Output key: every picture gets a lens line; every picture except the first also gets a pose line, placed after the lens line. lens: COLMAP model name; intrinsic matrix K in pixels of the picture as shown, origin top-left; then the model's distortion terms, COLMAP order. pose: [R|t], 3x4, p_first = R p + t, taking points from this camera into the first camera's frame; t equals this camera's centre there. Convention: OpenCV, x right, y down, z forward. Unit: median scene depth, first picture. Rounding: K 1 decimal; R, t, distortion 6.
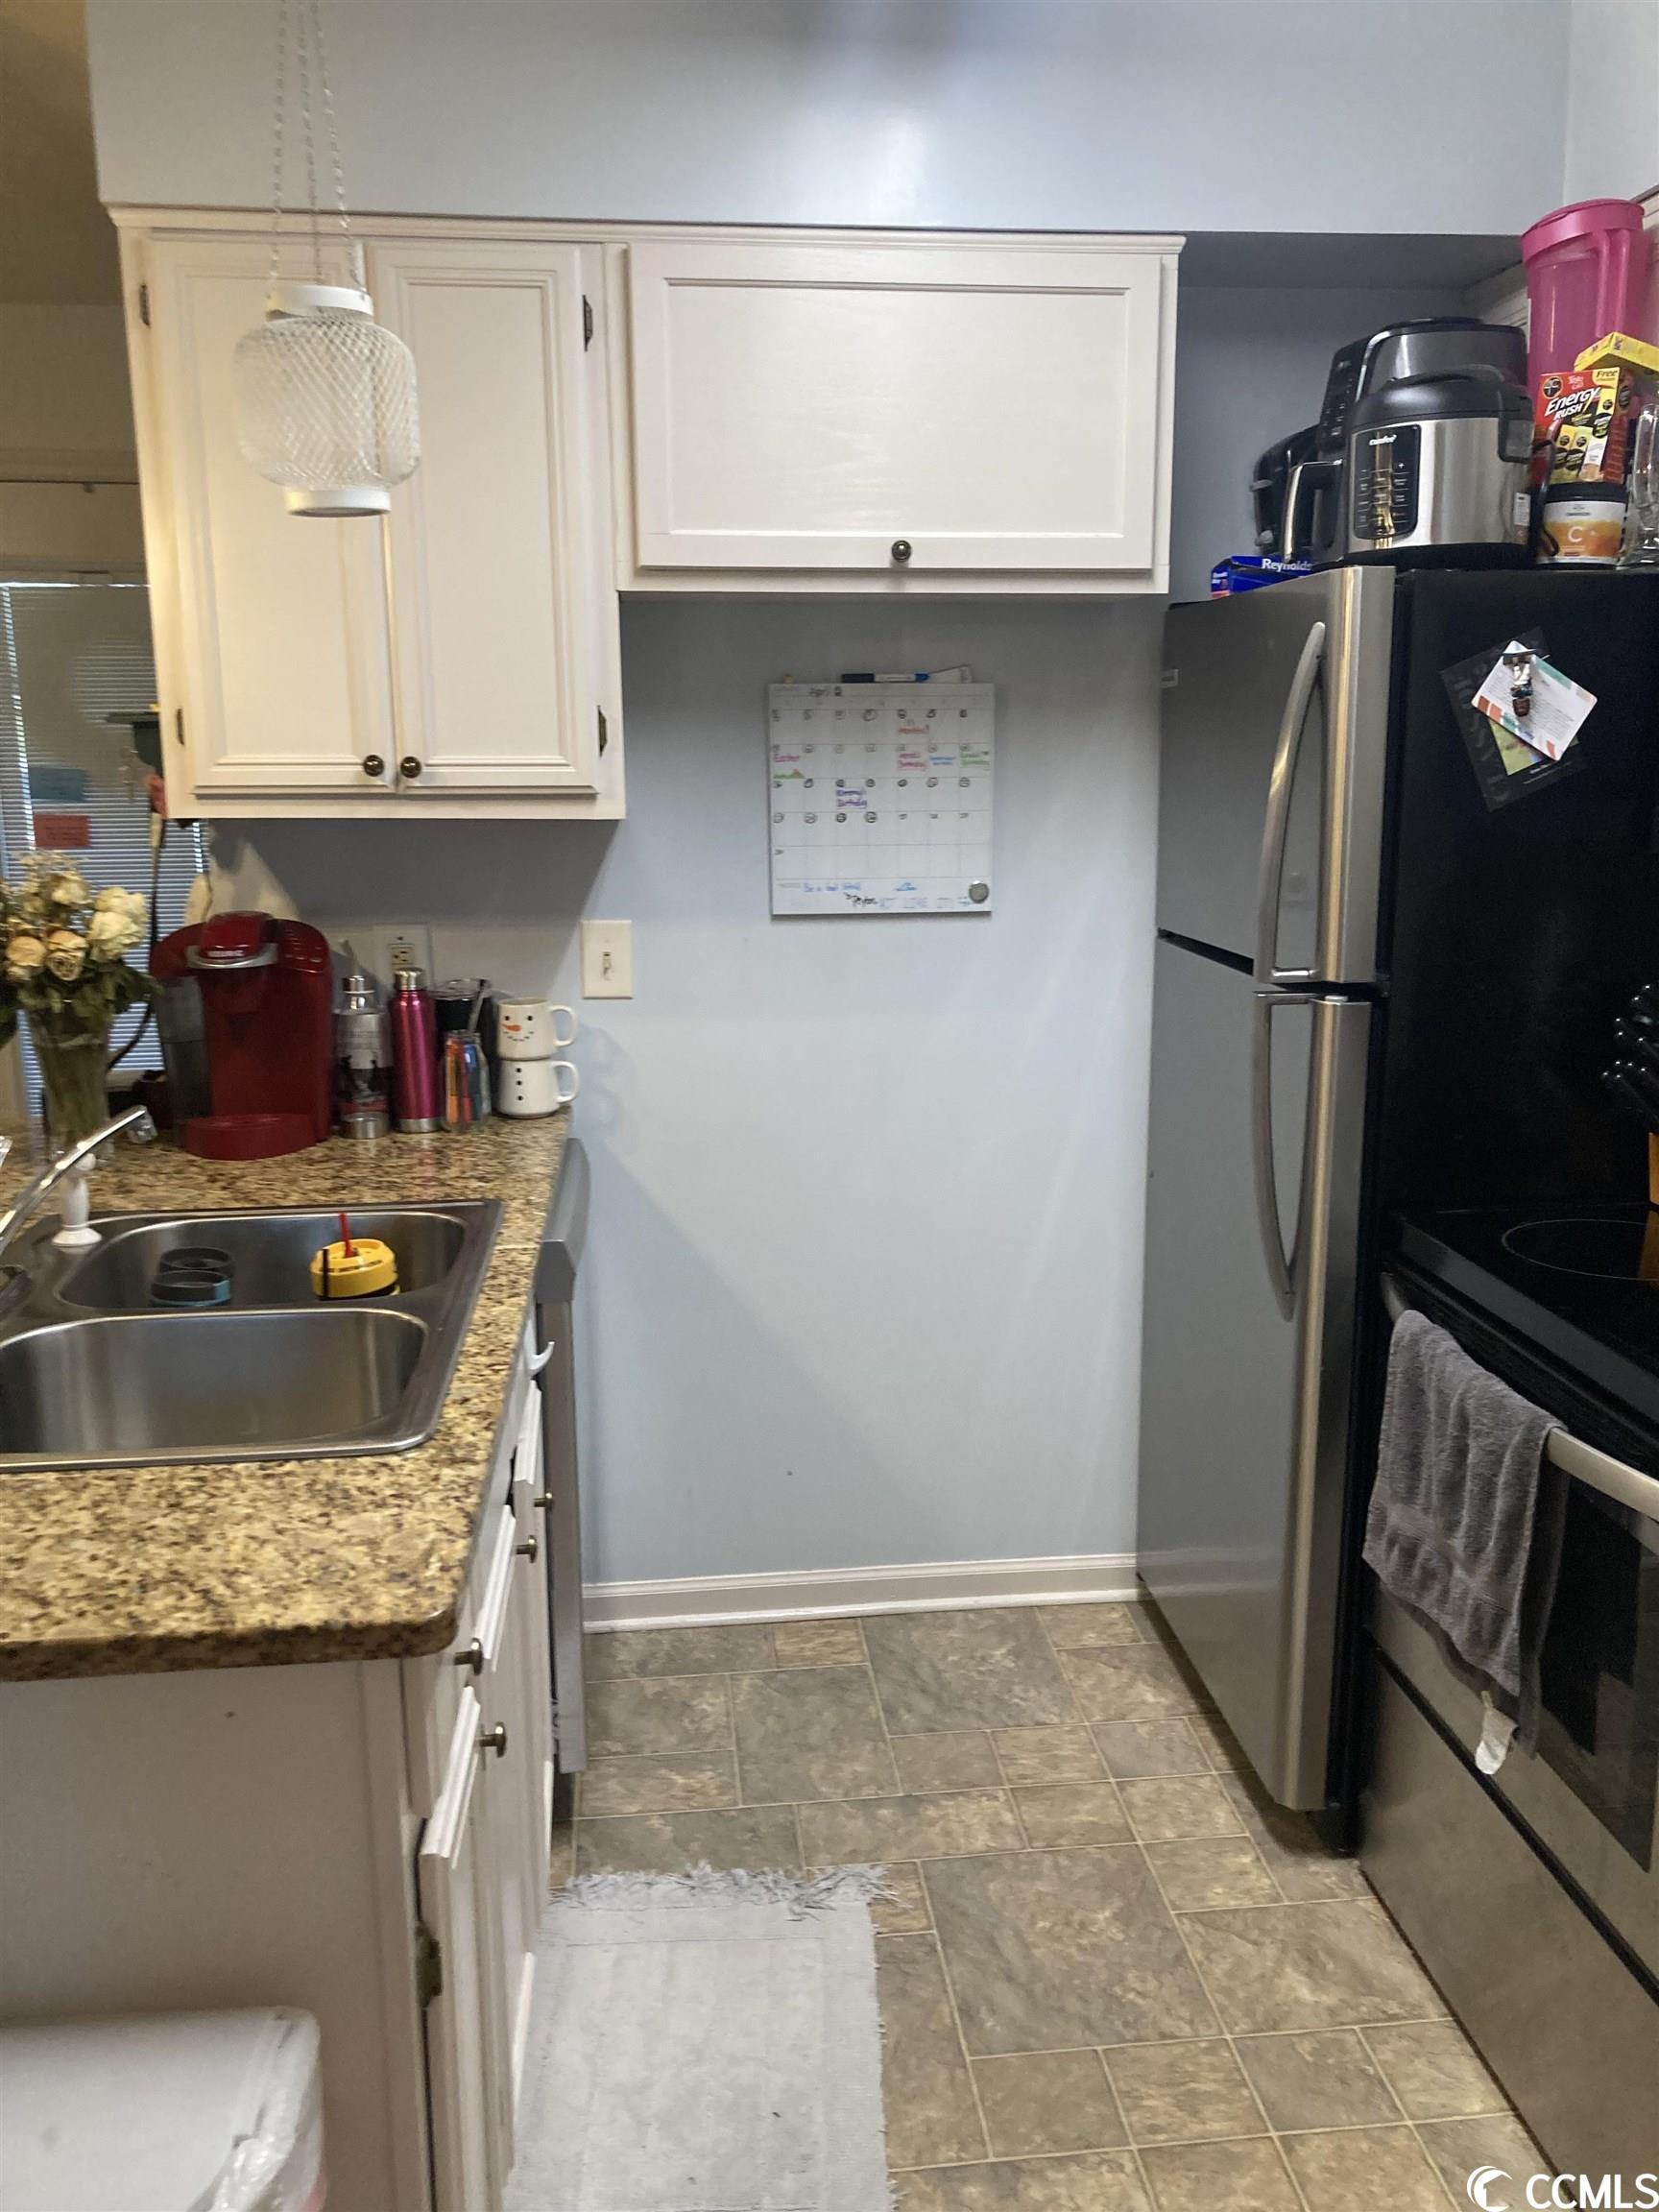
lens RADIAL K [[1814.6, 0, 839.7], [0, 1814.6, 1134.1], [0, 0, 1]] dist [0.003723, 0.011372]
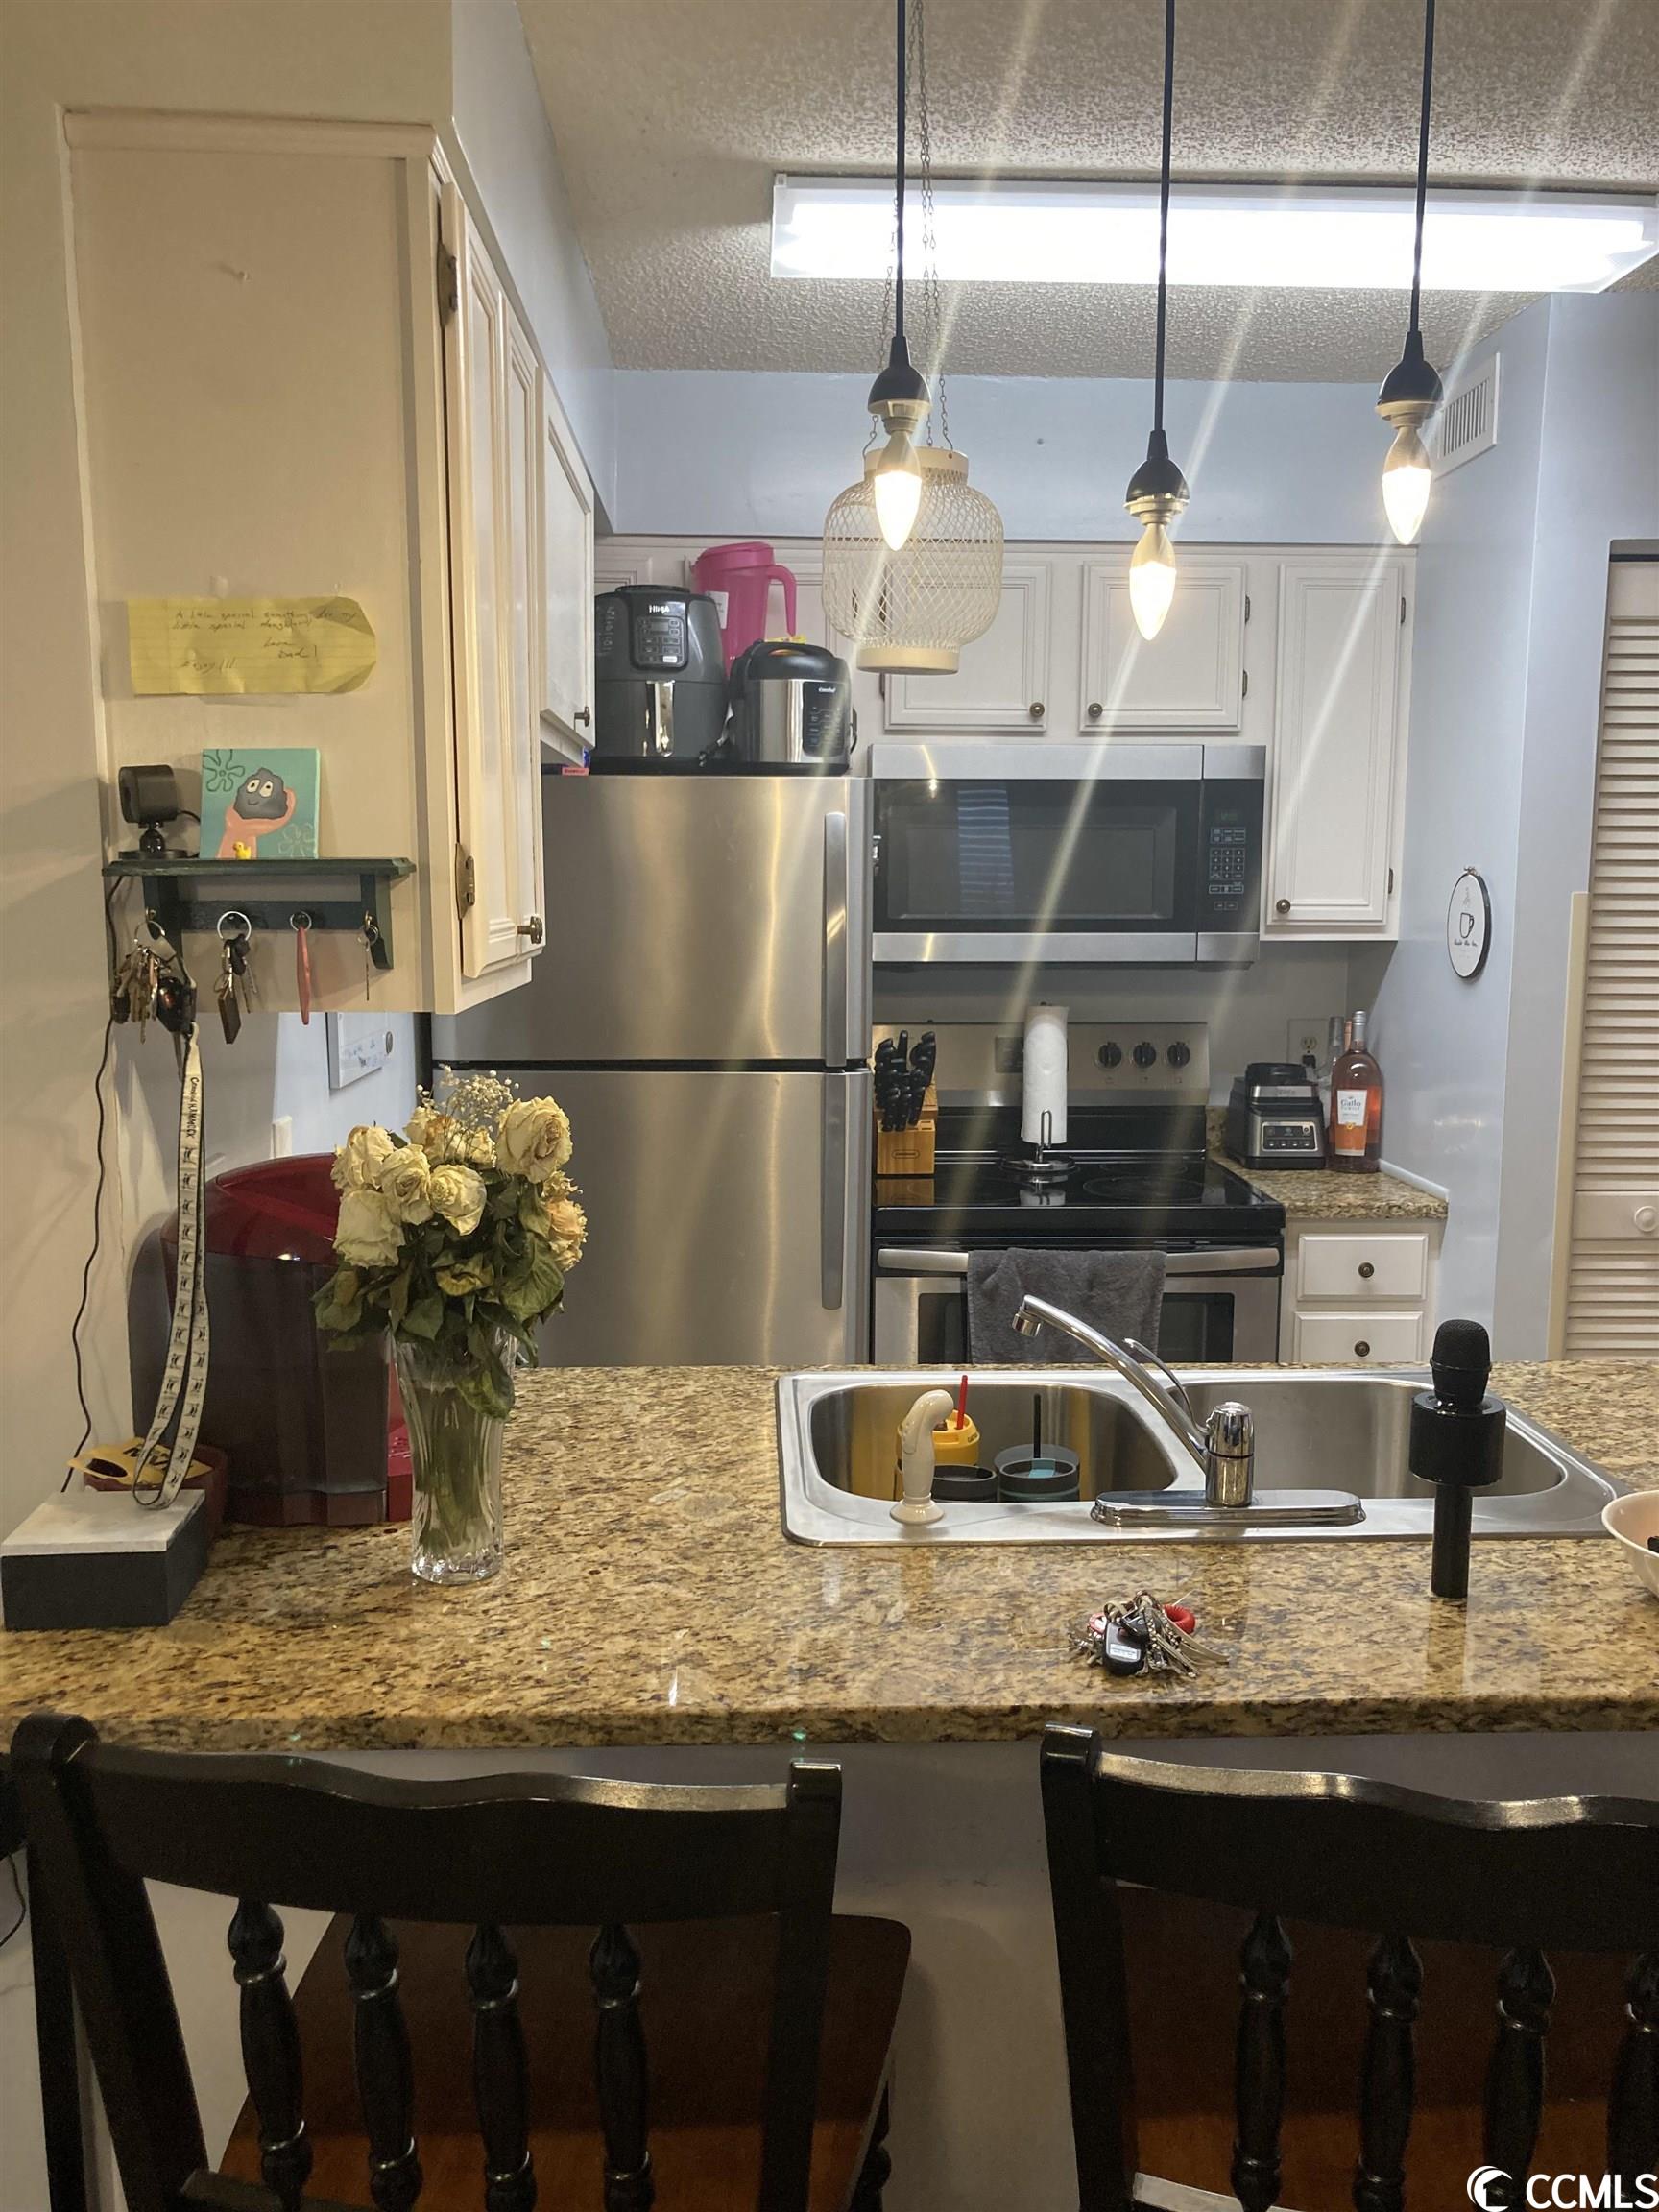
lens RADIAL K [[1814.6, 0, 839.7], [0, 1814.6, 1134.1], [0, 0, 1]] dist [0.003723, 0.011372]
pose [[0.065324, -0.128906, 0.989503, -1.748216], [0.210072, 0.971174, 0.112650, -0.290027], [-0.975501, 0.200508, 0.090521, 1.367576]]
